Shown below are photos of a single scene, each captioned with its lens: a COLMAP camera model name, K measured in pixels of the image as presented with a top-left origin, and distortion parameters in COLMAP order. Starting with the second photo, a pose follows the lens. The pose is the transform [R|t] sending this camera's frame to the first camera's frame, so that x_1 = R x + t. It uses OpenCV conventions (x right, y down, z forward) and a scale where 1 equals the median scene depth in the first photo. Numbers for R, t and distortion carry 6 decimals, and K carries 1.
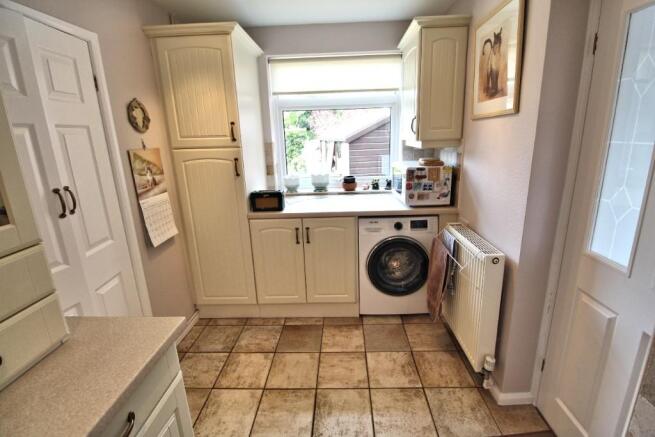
lens RADIAL K [[308.9, 0, 327.5], [0, 308.9, 218.5], [0, 0, 1]] dist [-0.025439, -0.001488]
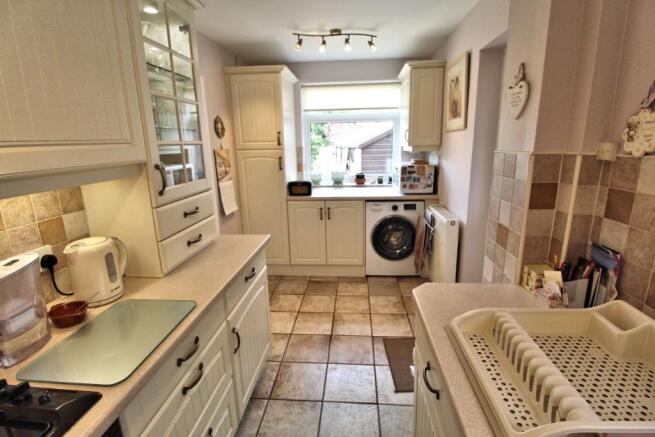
lens RADIAL K [[308.9, 0, 327.5], [0, 308.9, 218.5], [0, 0, 1]] dist [-0.025439, -0.001488]
pose [[0.999016, 0.020179, -0.039484, -0.015211], [-0.021057, 0.999537, -0.021948, 0.109310], [0.039023, 0.022758, 0.998979, -0.388838]]
